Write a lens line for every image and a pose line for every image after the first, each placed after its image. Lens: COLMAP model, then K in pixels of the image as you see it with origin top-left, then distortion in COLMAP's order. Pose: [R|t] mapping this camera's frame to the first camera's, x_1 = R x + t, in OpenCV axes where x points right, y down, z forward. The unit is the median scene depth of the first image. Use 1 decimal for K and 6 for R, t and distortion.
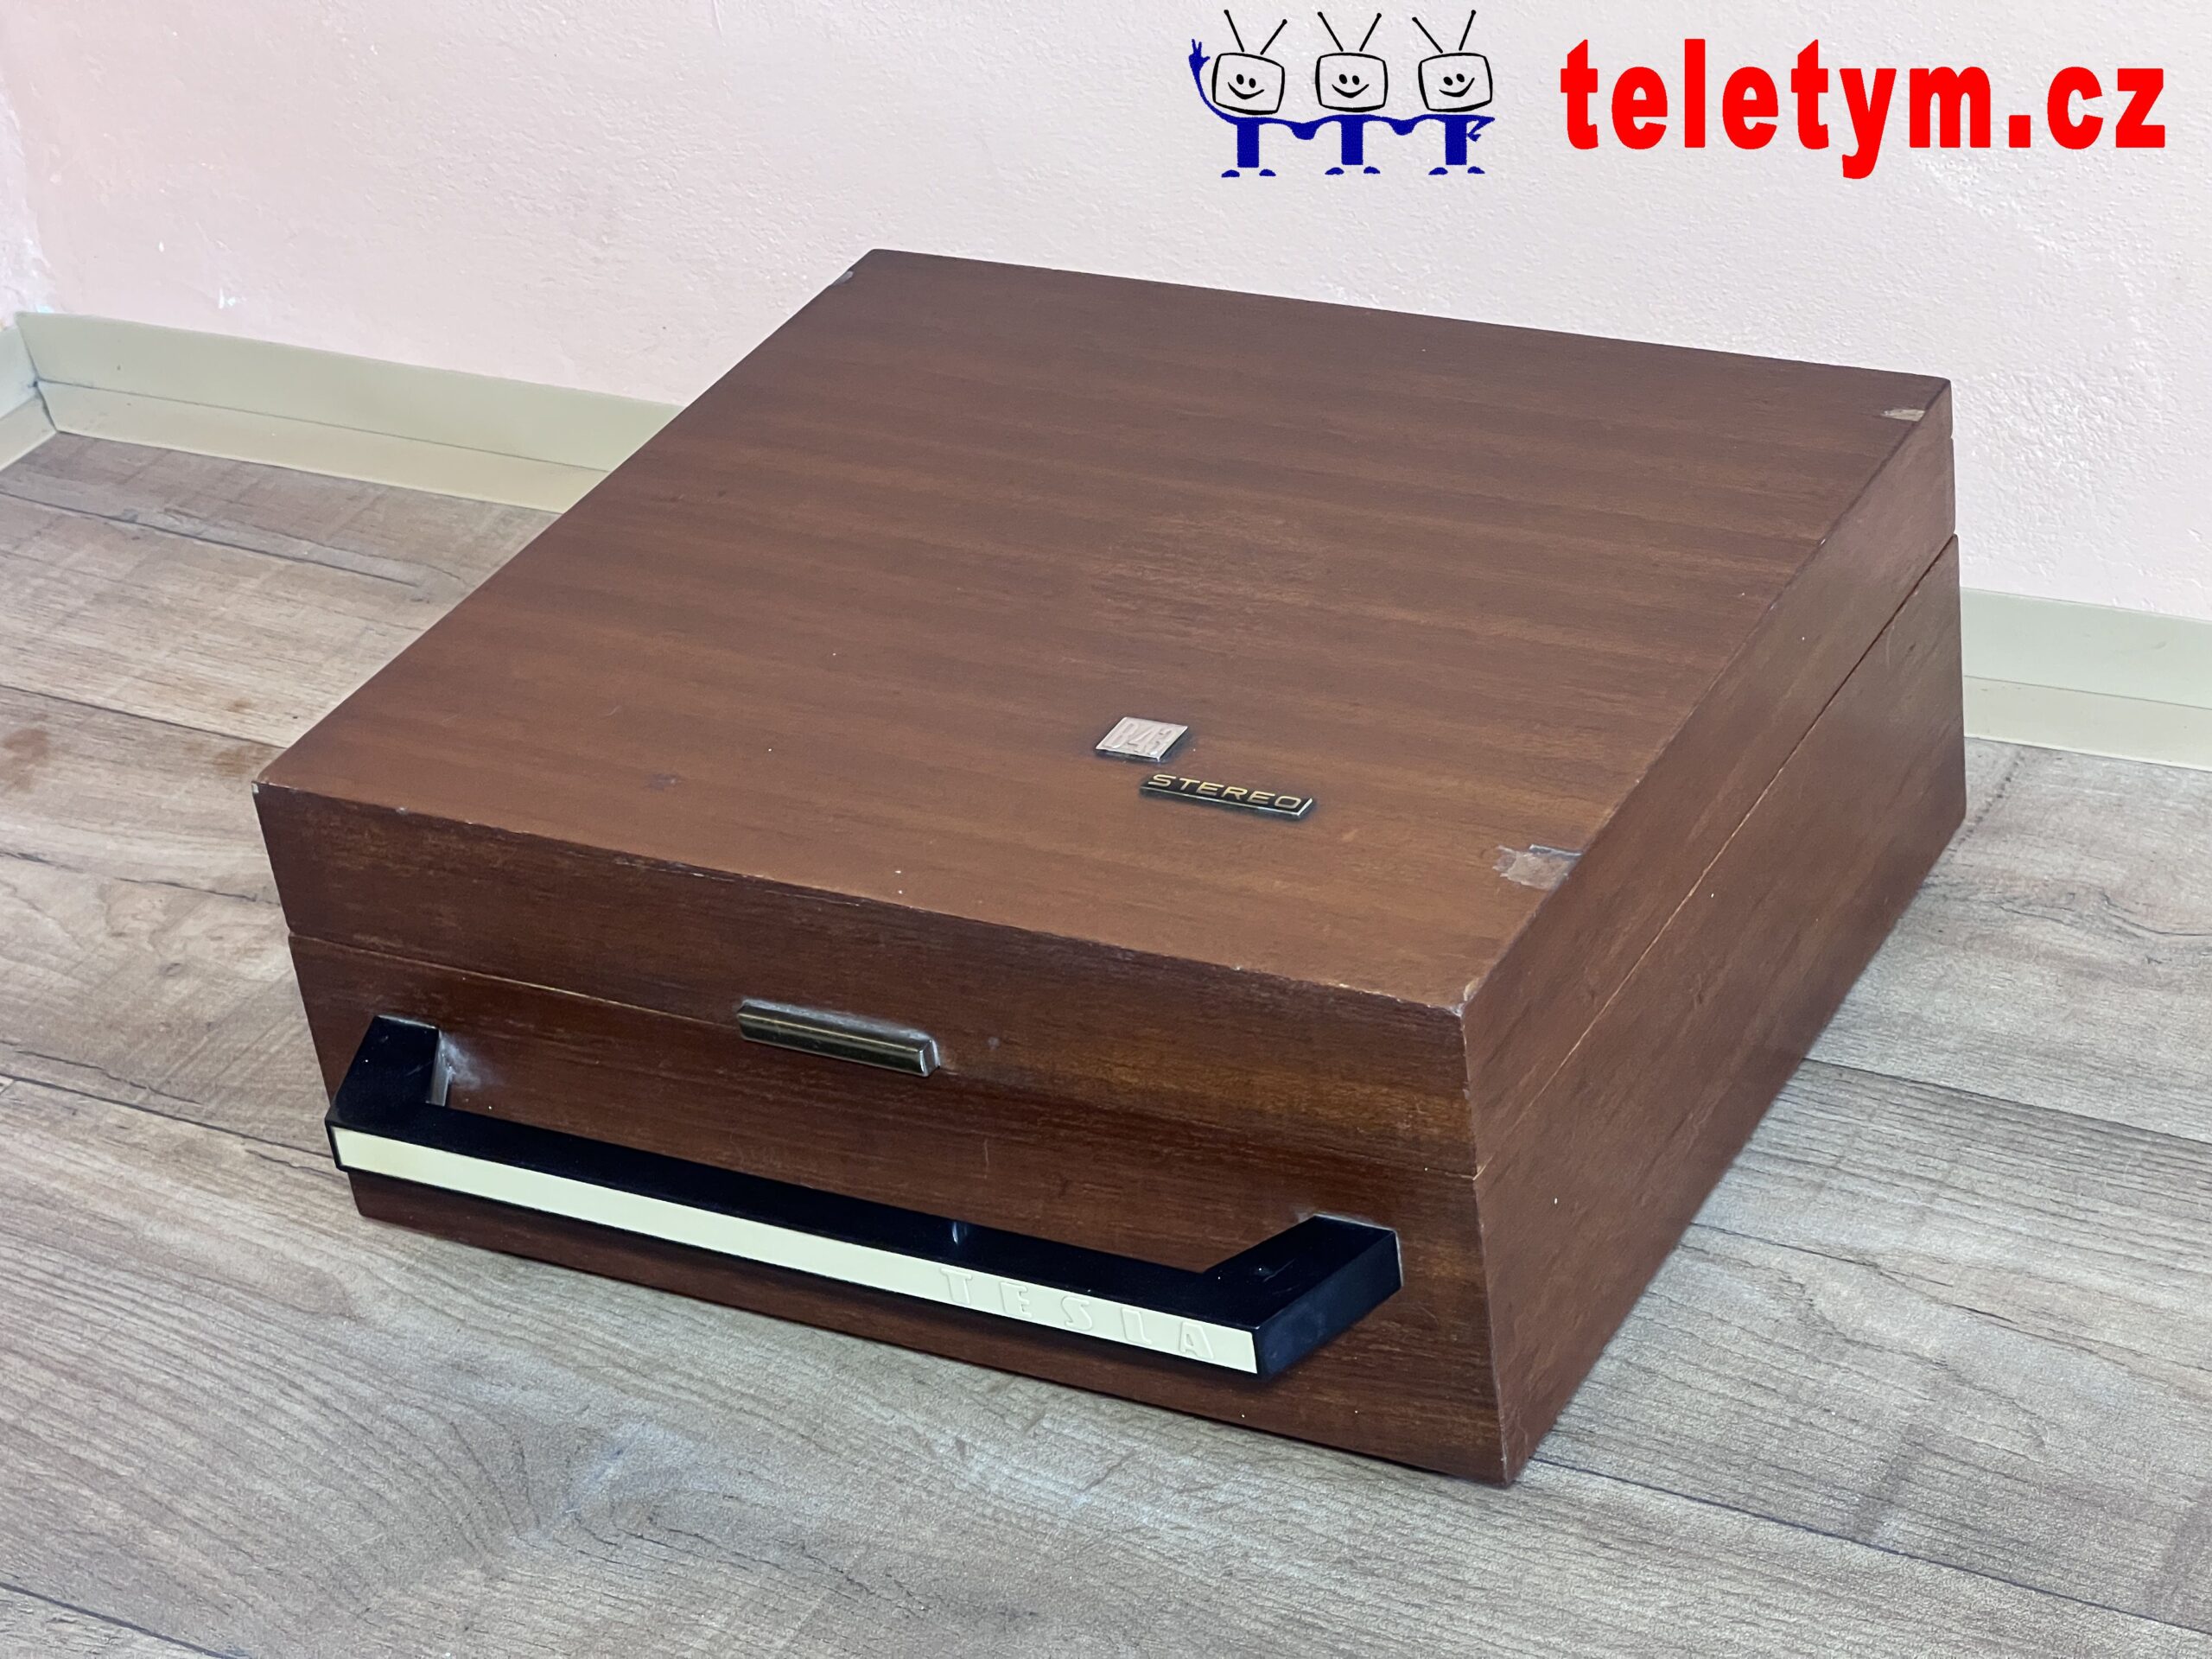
lens RADIAL K [[5041.5, 0, 1118.2], [0, 5041.5, 791.9], [0, 0, 1]] dist [0.324369, -0.893474]
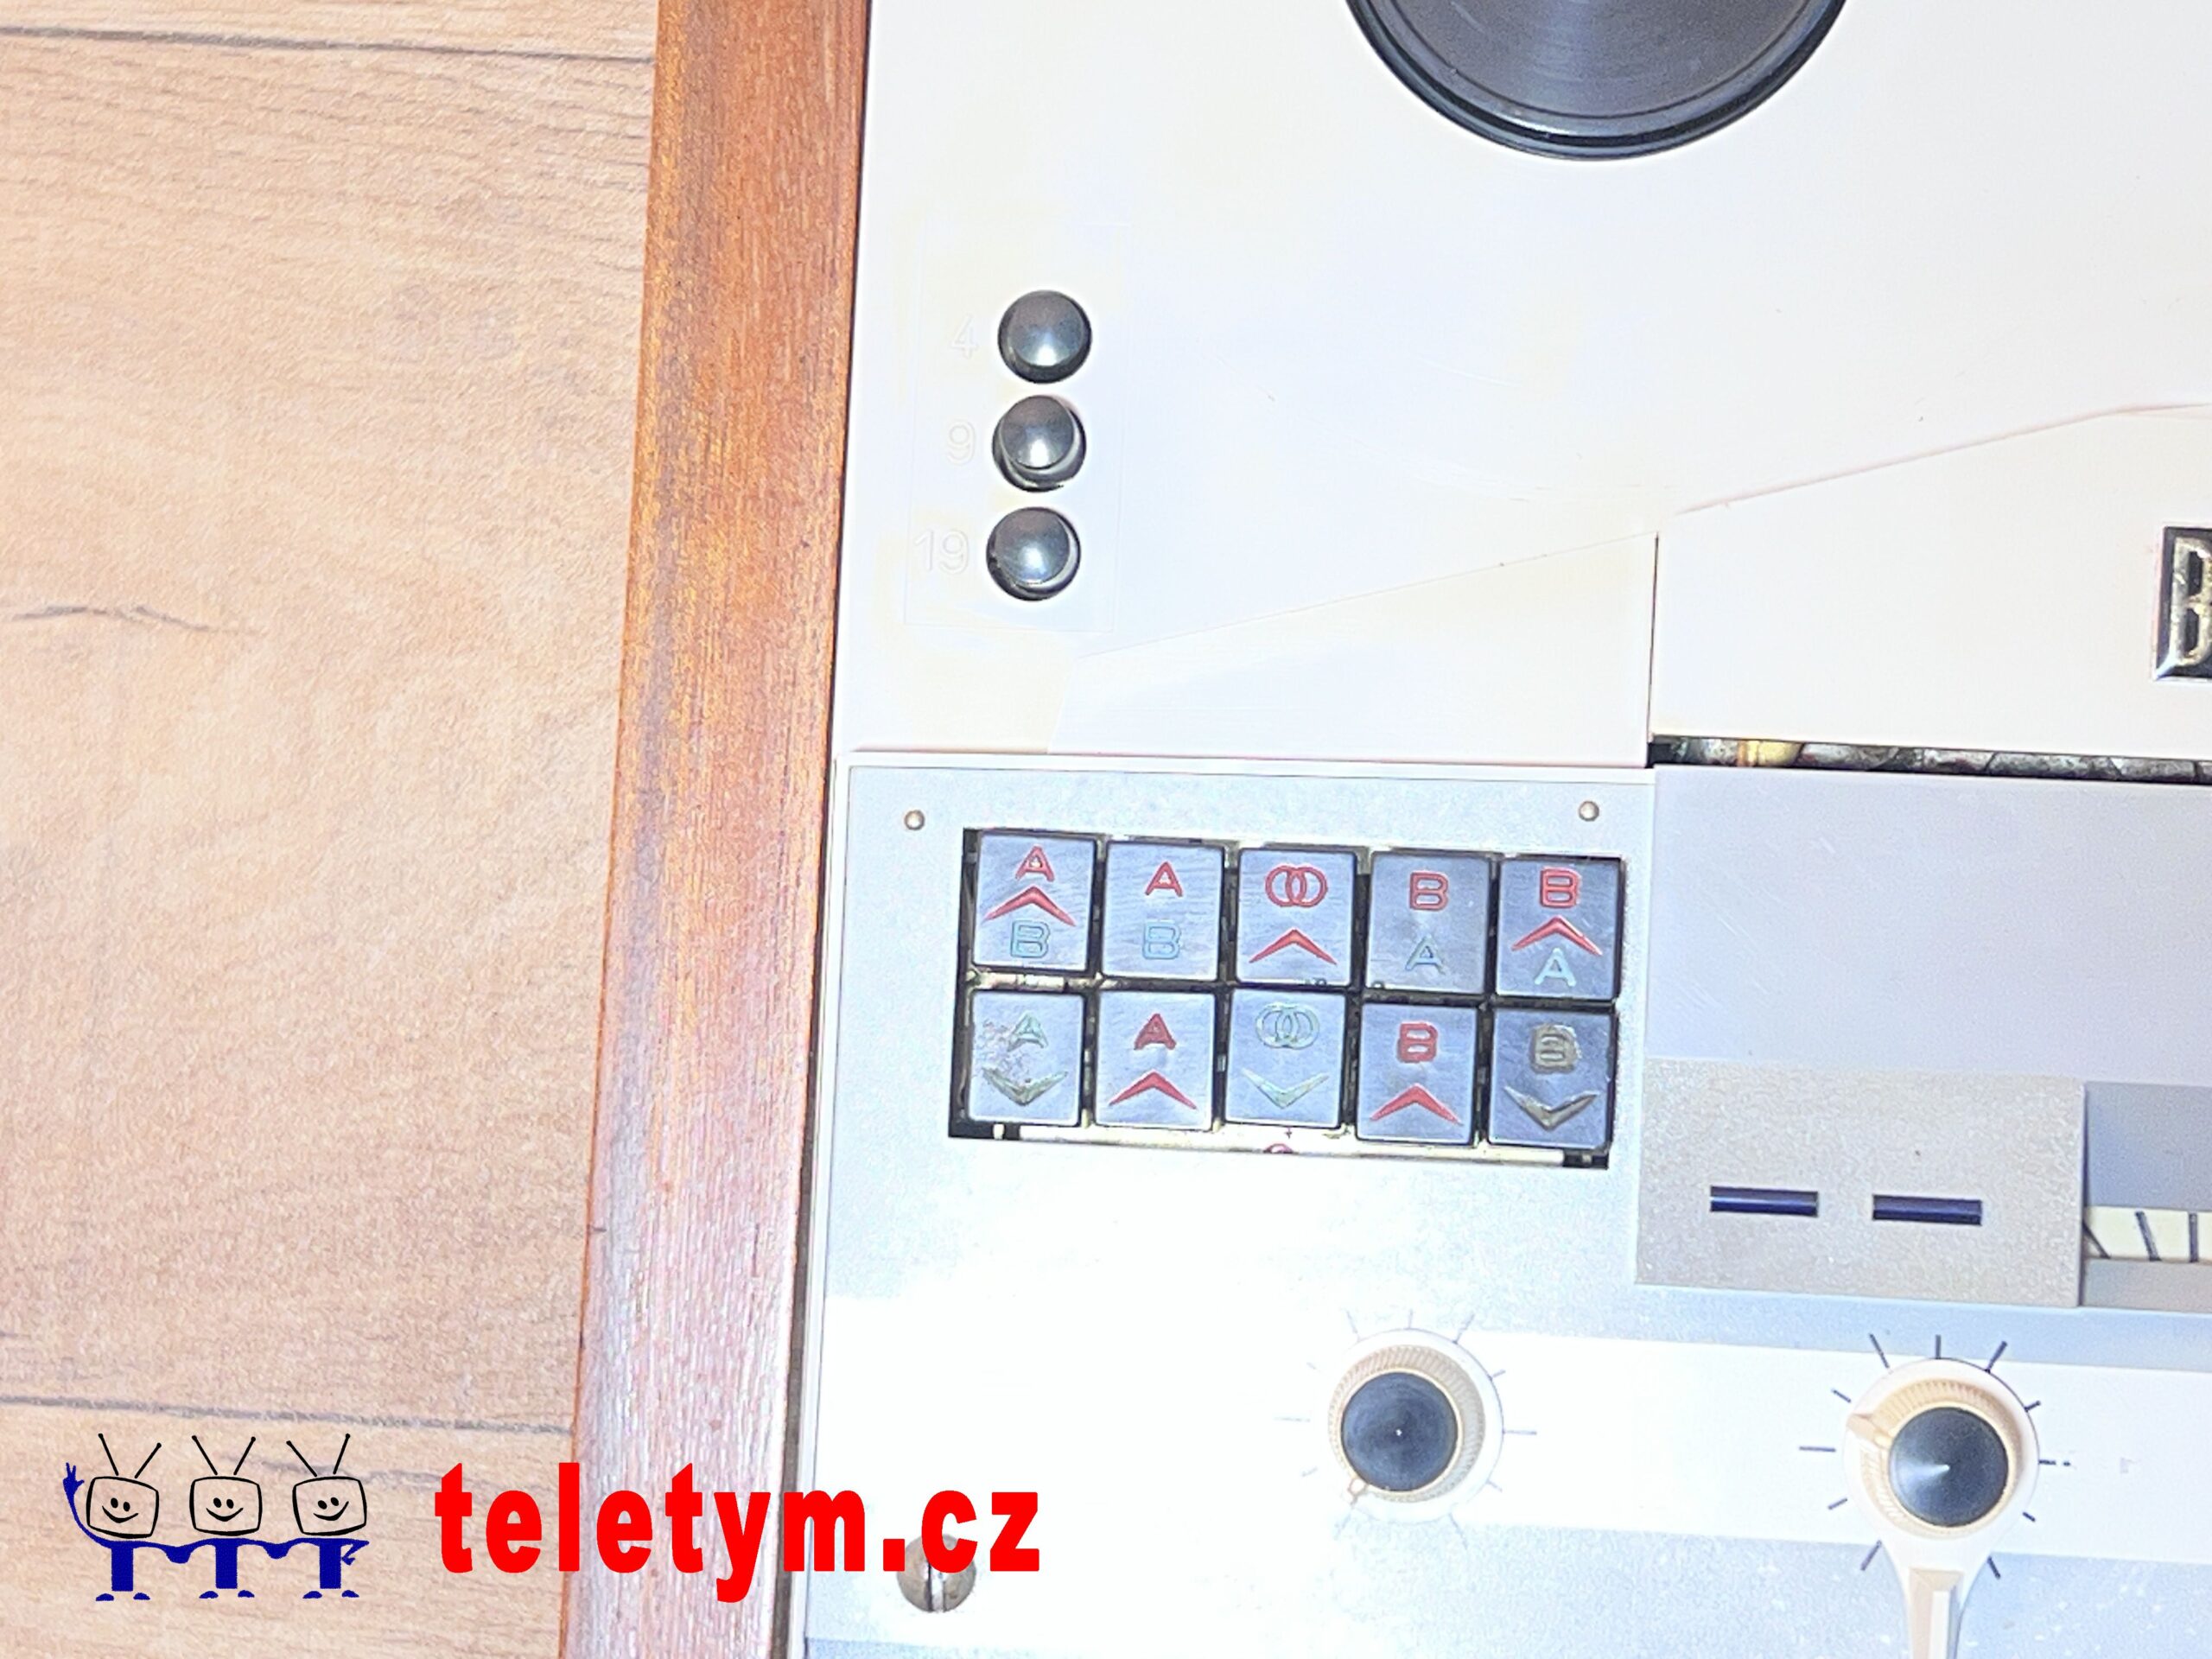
lens RADIAL K [[4957.7, 0, 1161.6], [0, 4957.7, 830.8], [0, 0, 1]] dist [0.204747, -0.584926]
pose [[0.901832, -0.421927, 0.093146, -0.117485], [0.190433, 0.581624, 0.790854, -0.308300], [-0.387859, -0.695479, 0.604876, 0.761829]]
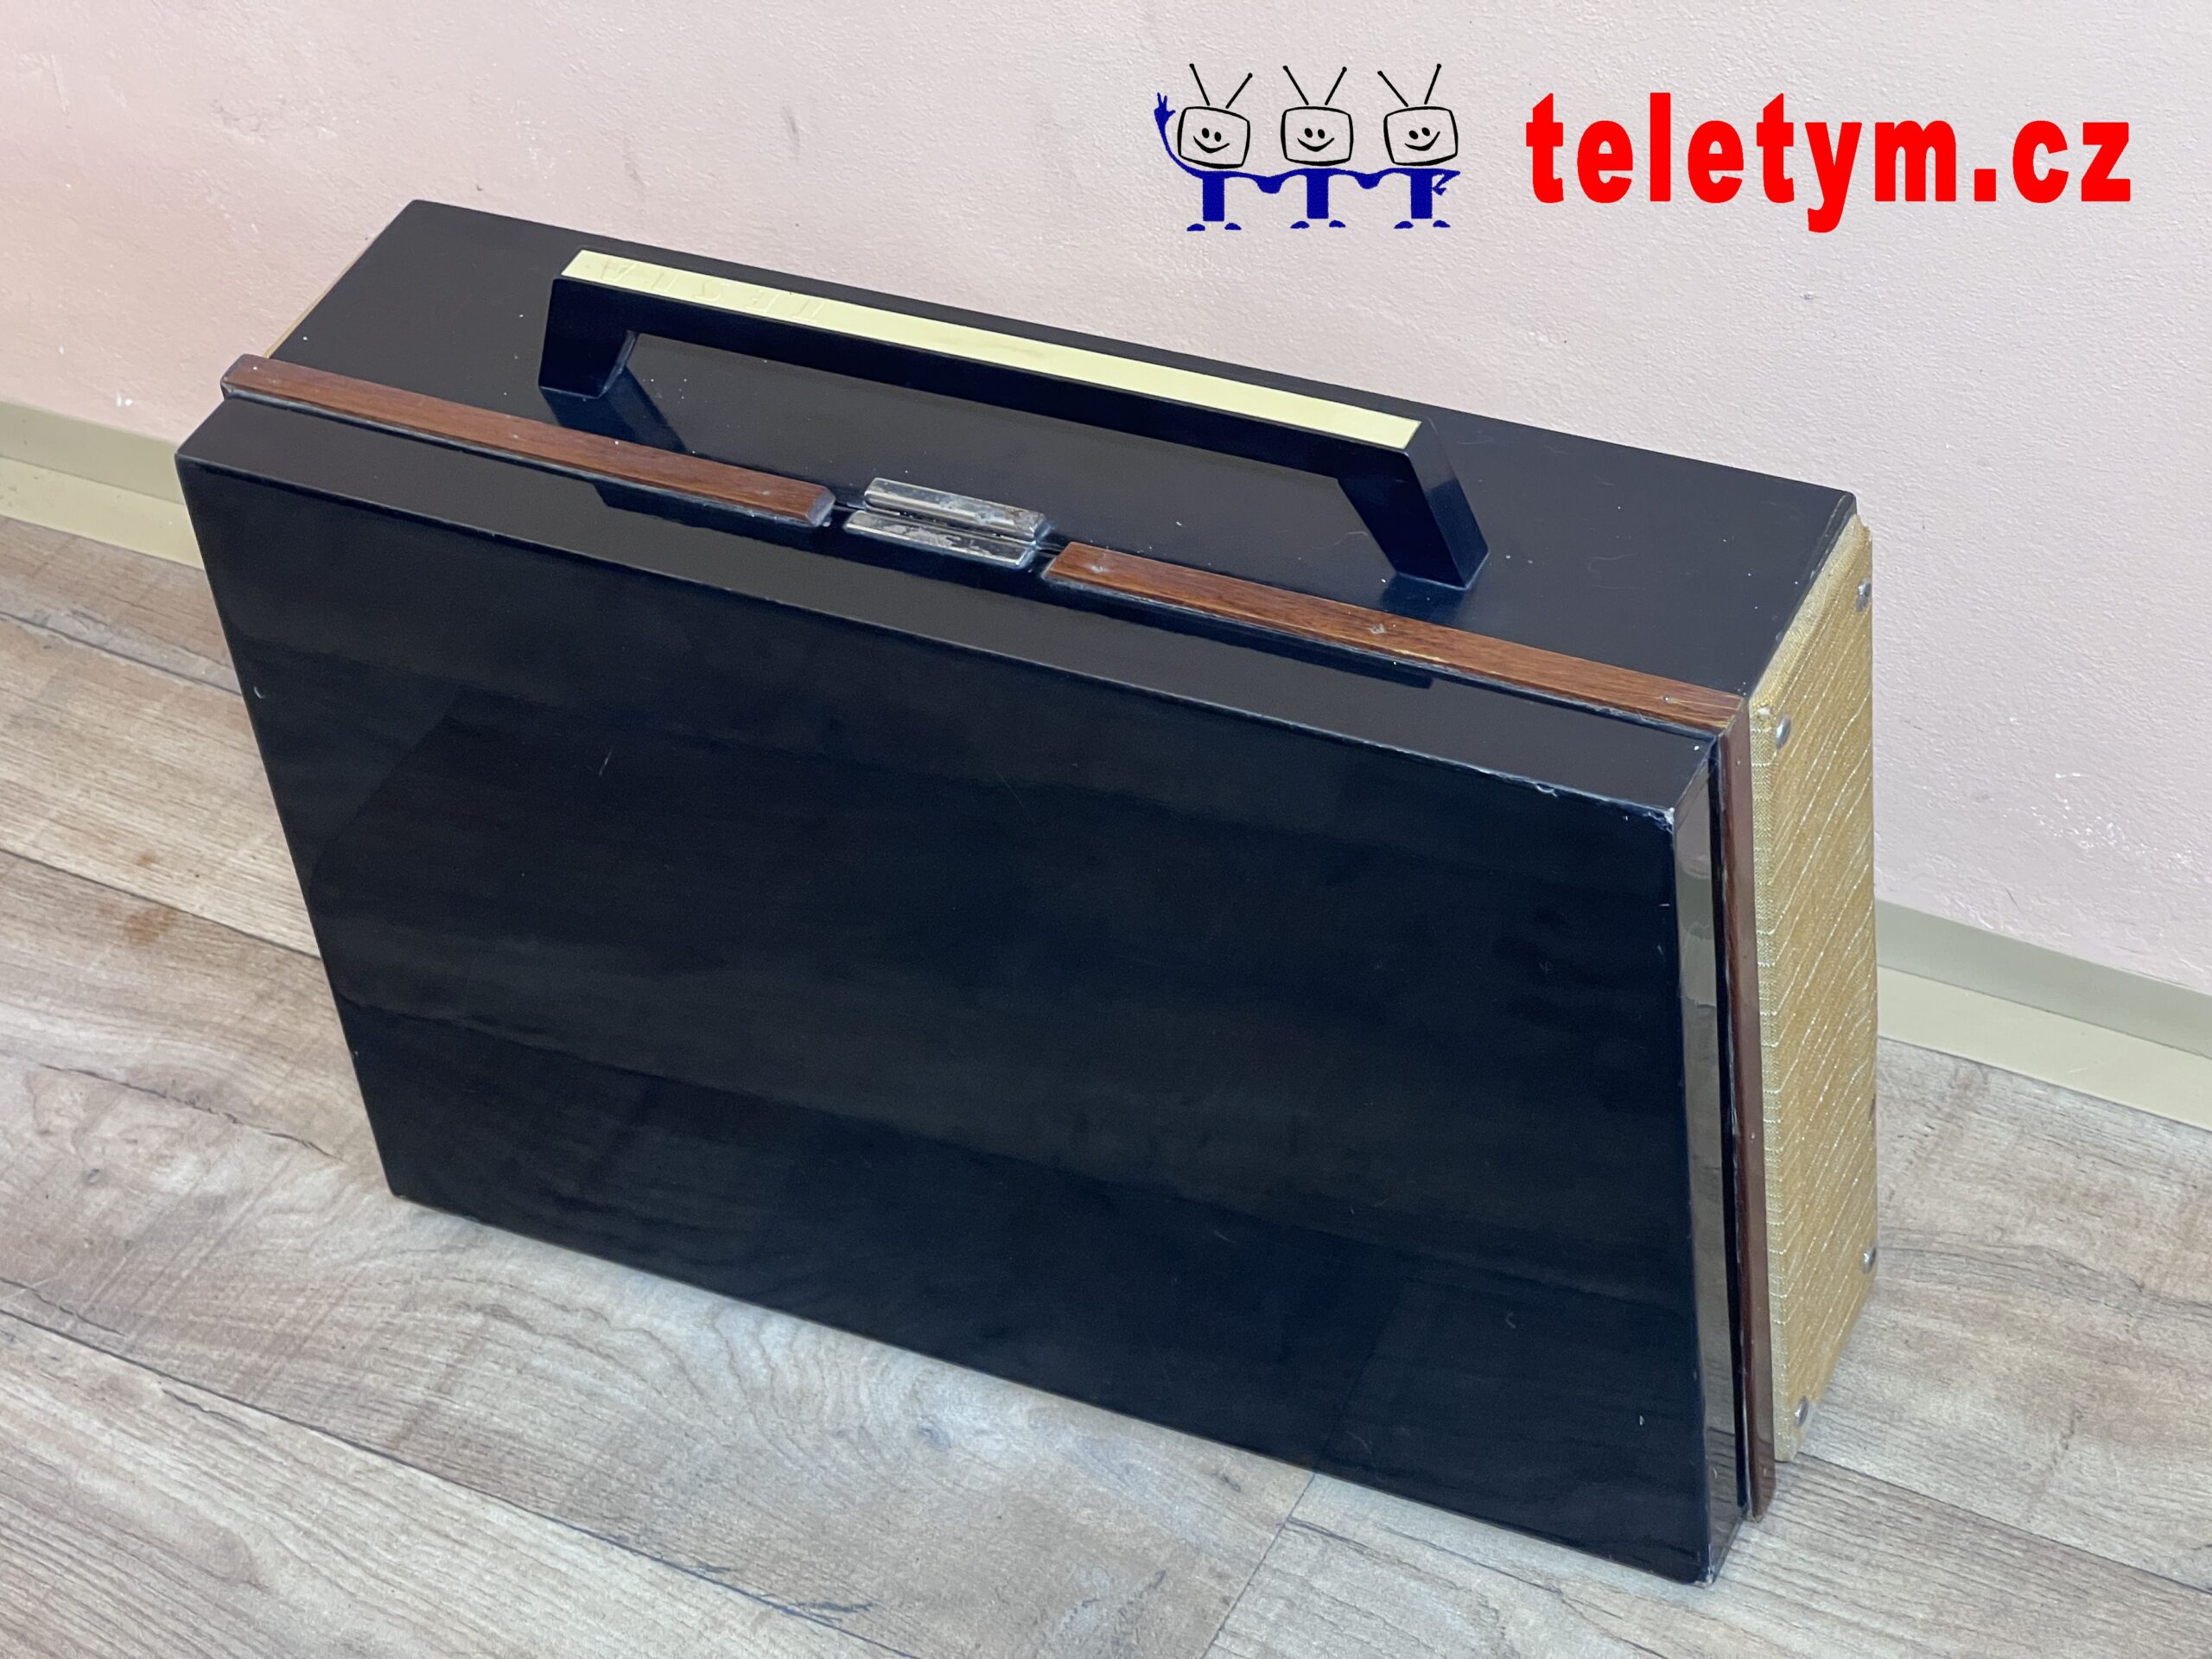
lens RADIAL K [[4995.2, 0, 1116.1], [0, 4995.2, 791.3], [0, 0, 1]] dist [0.593034, -4.227272]
pose [[0.999914, 0.001467, 0.013070, 0.029006], [-0.003997, 0.980646, 0.195749, -0.296338], [-0.012530, -0.195785, 0.980567, -0.102432]]
